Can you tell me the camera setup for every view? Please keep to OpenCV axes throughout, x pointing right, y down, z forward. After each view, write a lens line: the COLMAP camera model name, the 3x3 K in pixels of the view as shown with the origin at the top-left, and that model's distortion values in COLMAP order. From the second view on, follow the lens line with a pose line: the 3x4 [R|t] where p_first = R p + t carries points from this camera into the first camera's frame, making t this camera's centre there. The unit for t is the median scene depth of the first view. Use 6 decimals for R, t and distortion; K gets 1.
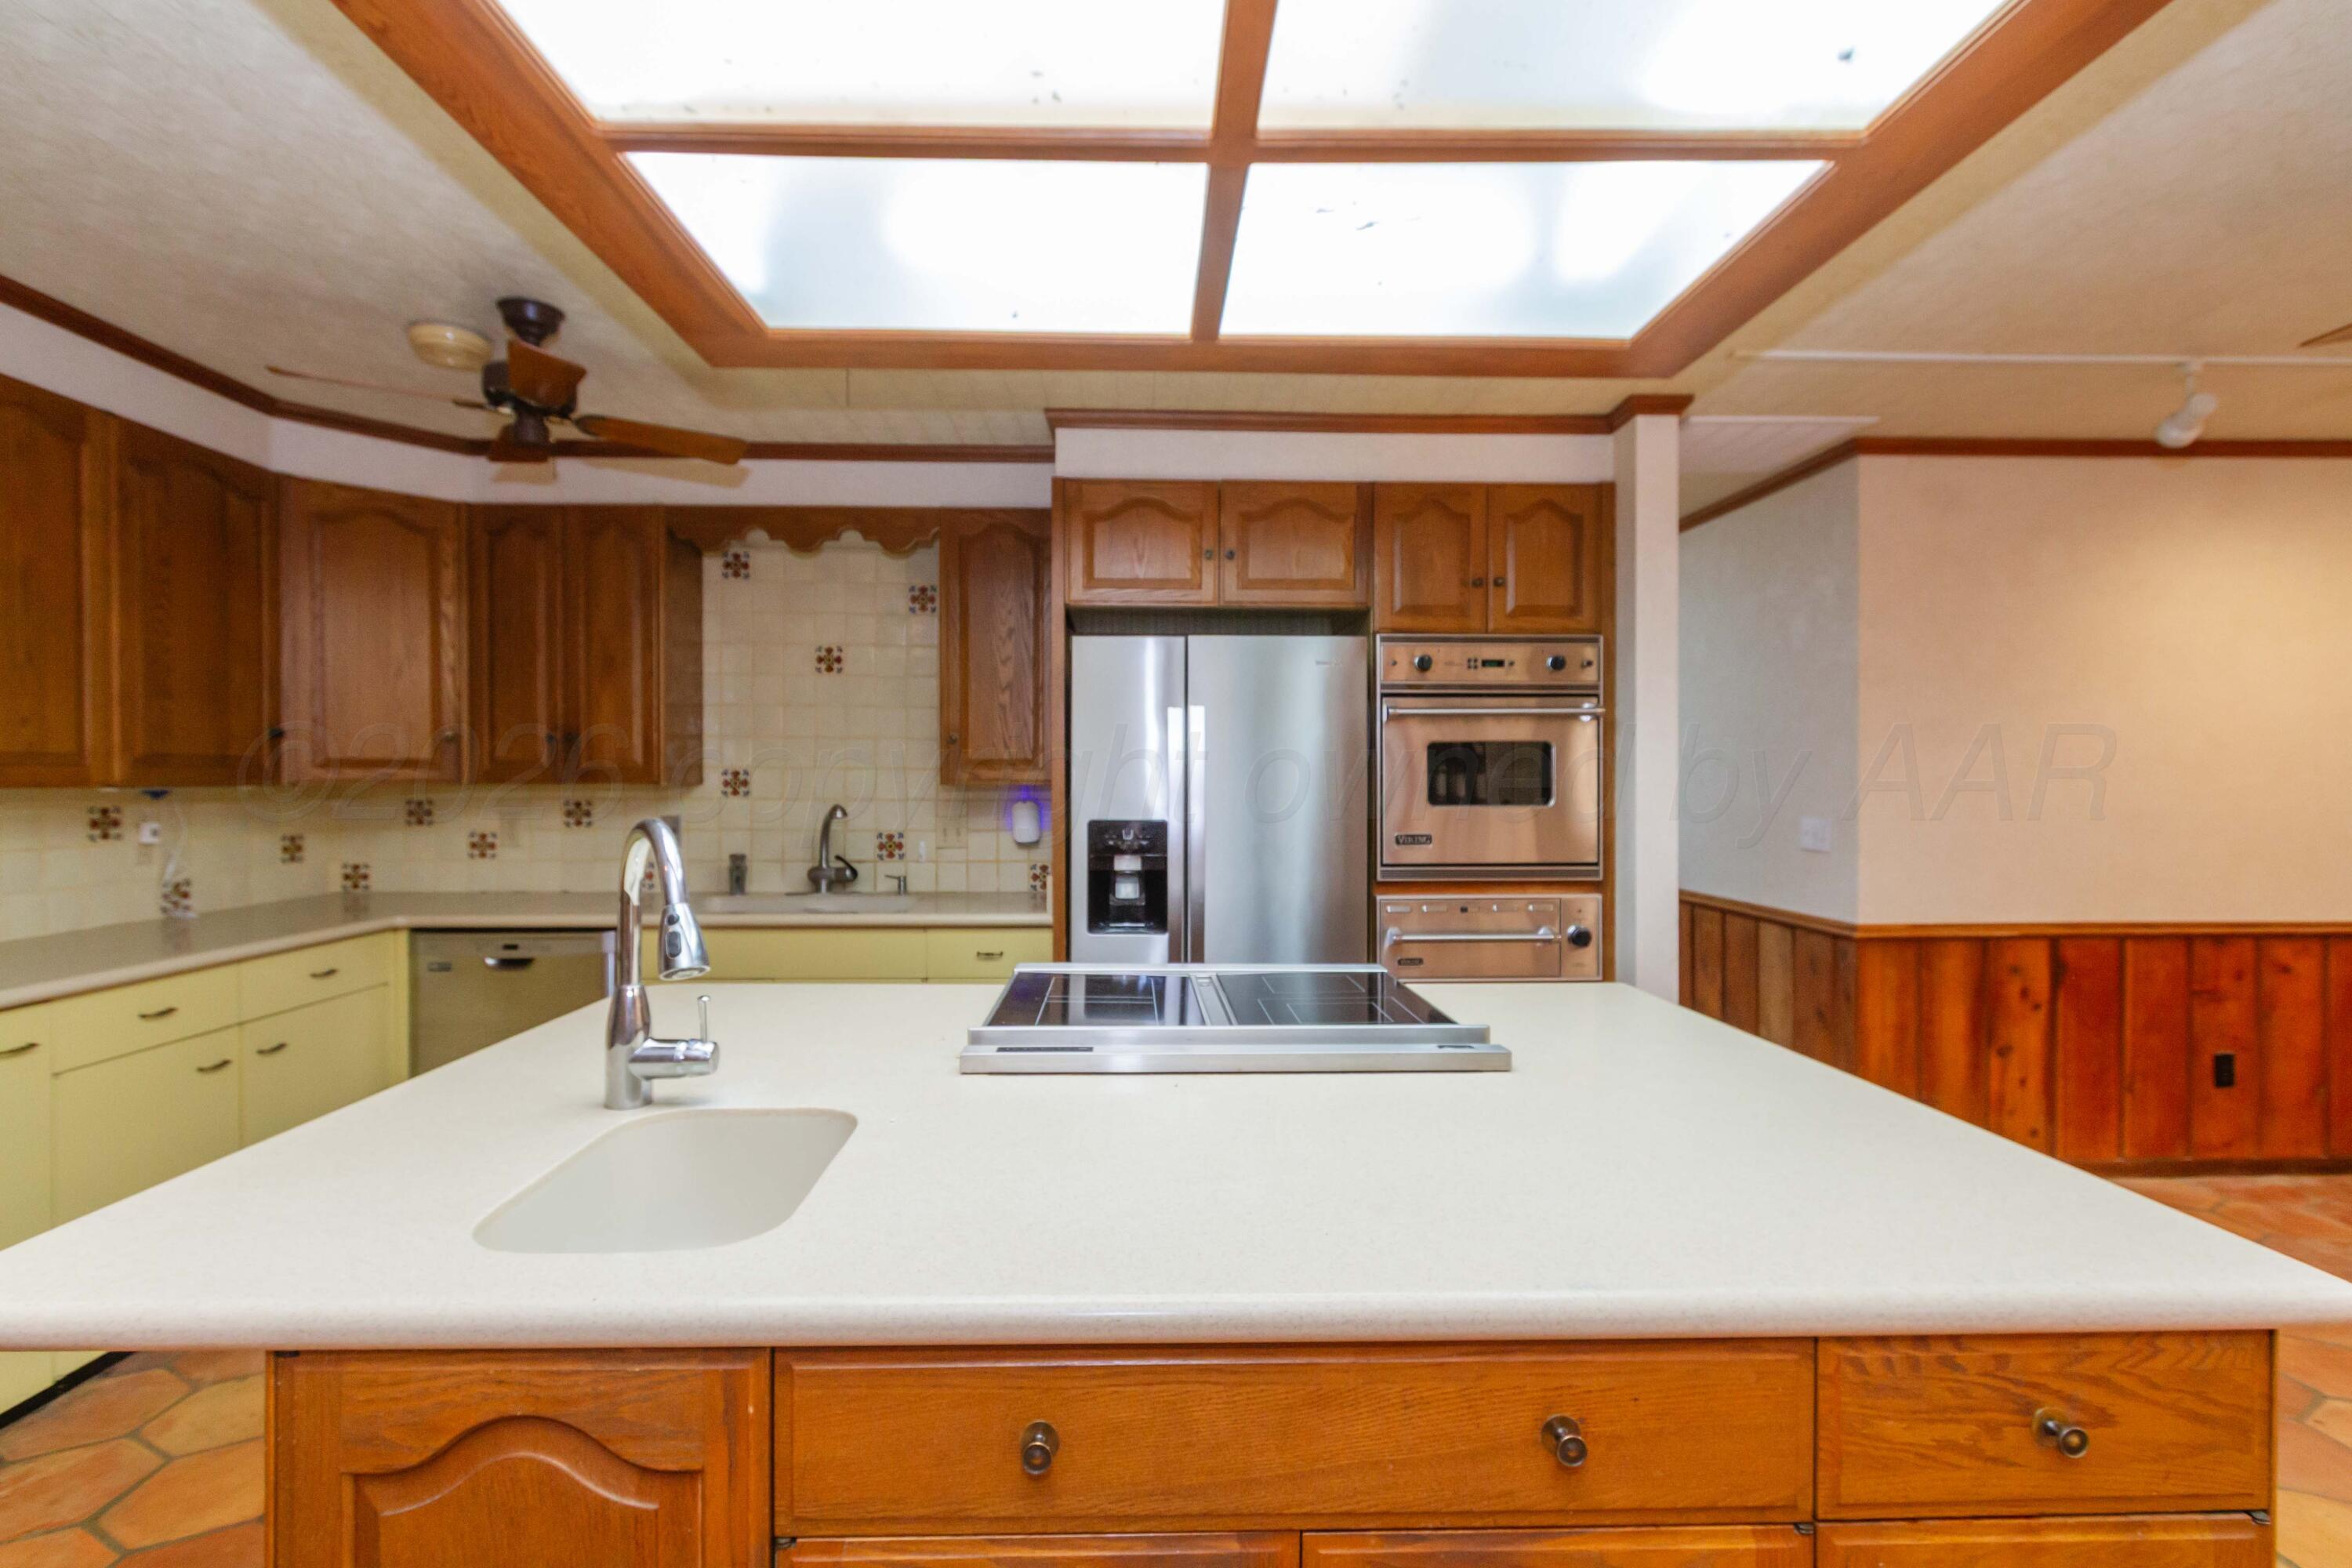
lens RADIAL K [[1110.9, 0, 1176.0], [0, 1110.9, 784.0], [0, 0, 1]] dist [0.000508, 0.000008]
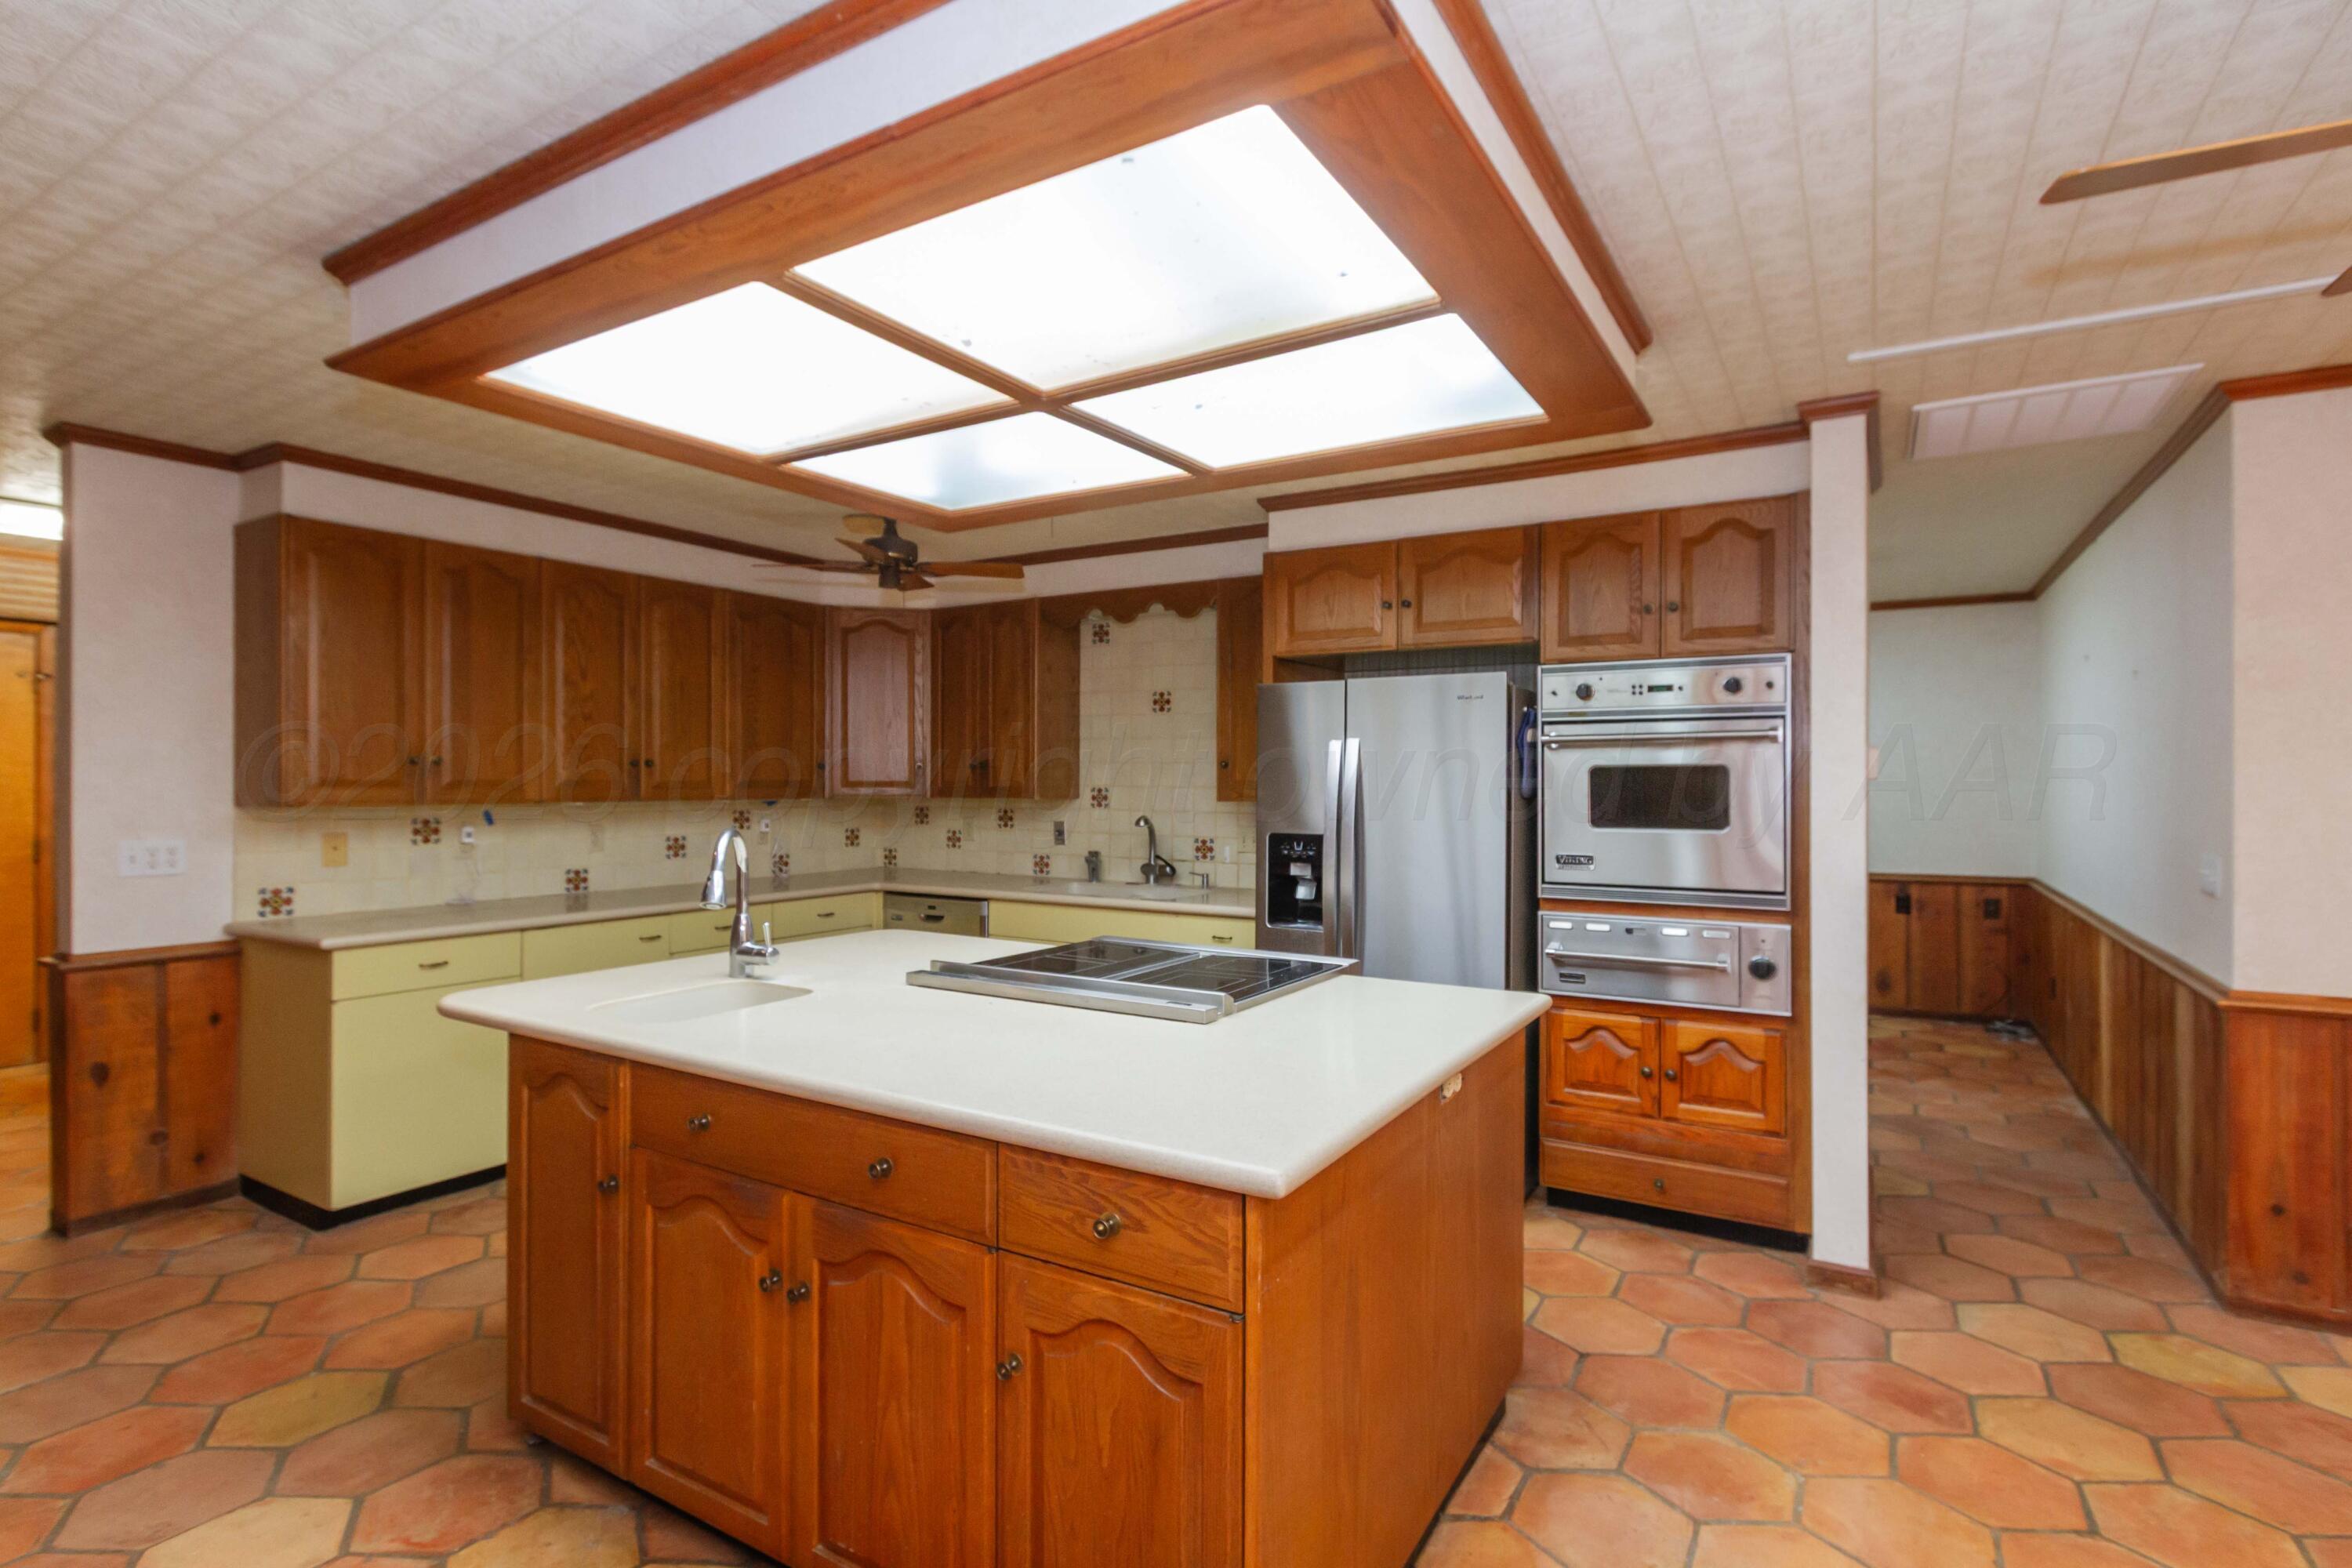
lens RADIAL K [[1110.9, 0, 1176.0], [0, 1110.9, 784.0], [0, 0, 1]] dist [0.000508, 0.000008]
pose [[0.846836, 0.003557, -0.531842, 0.447507], [-0.005912, 0.999979, -0.002725, -0.016184], [0.531821, 0.005452, 0.846839, -0.085737]]
